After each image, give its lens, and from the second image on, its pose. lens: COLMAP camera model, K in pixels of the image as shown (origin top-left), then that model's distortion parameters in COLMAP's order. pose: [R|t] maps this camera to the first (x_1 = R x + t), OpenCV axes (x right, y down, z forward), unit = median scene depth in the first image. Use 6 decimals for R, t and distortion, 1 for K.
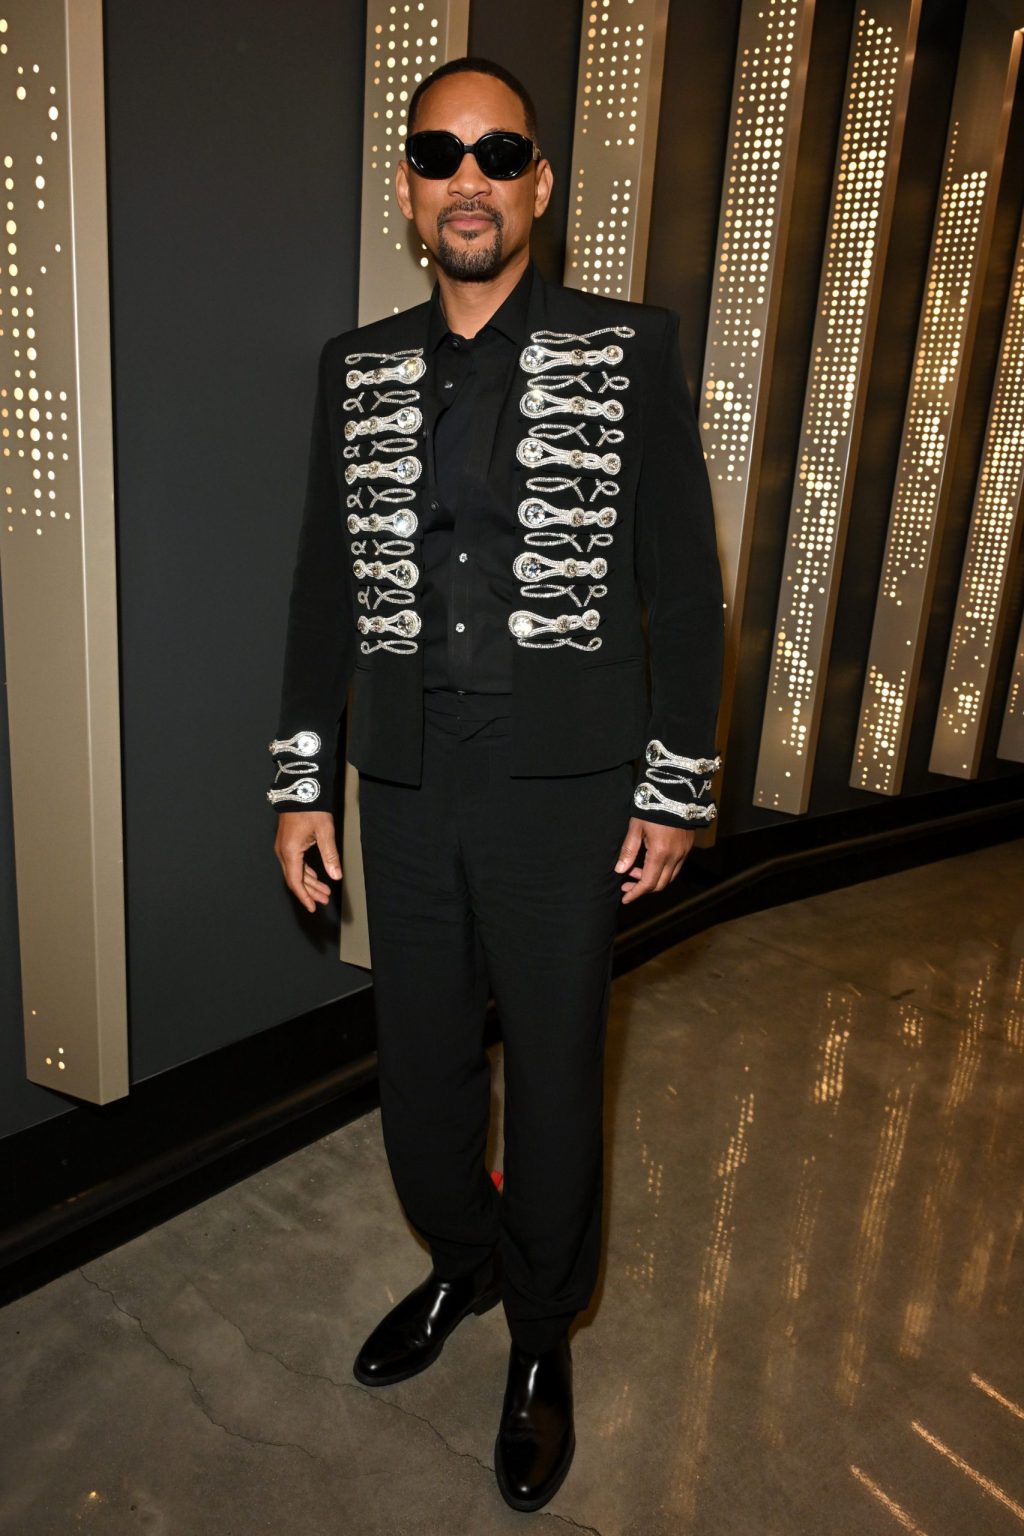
lens RADIAL K [[1141.8, 0, 470.2], [0, 1141.8, 764.7], [0, 0, 1]] dist [-0.005999, -0.001720]
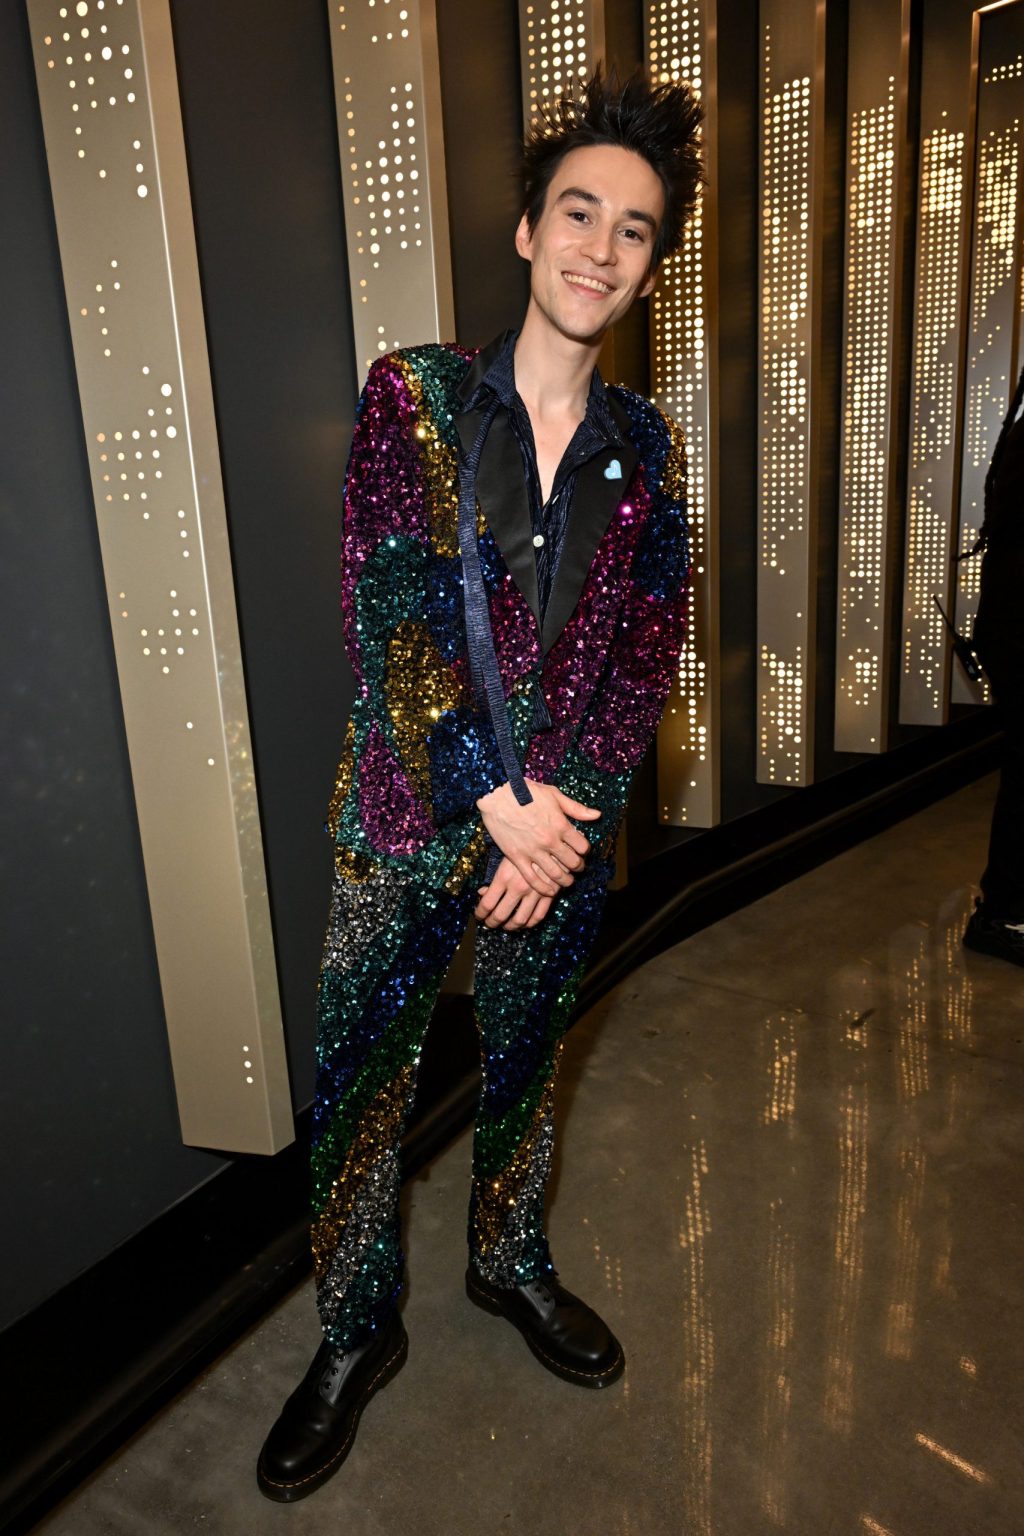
lens RADIAL K [[1171.6, 0, 454.9], [0, 1171.6, 766.3], [0, 0, 1]] dist [-0.001734, -0.008065]
pose [[0.983841, -0.148696, 0.099735, 0.012484], [0.150292, 0.988604, -0.008640, -0.023776], [-0.097314, 0.023490, 0.994976, 0.126471]]
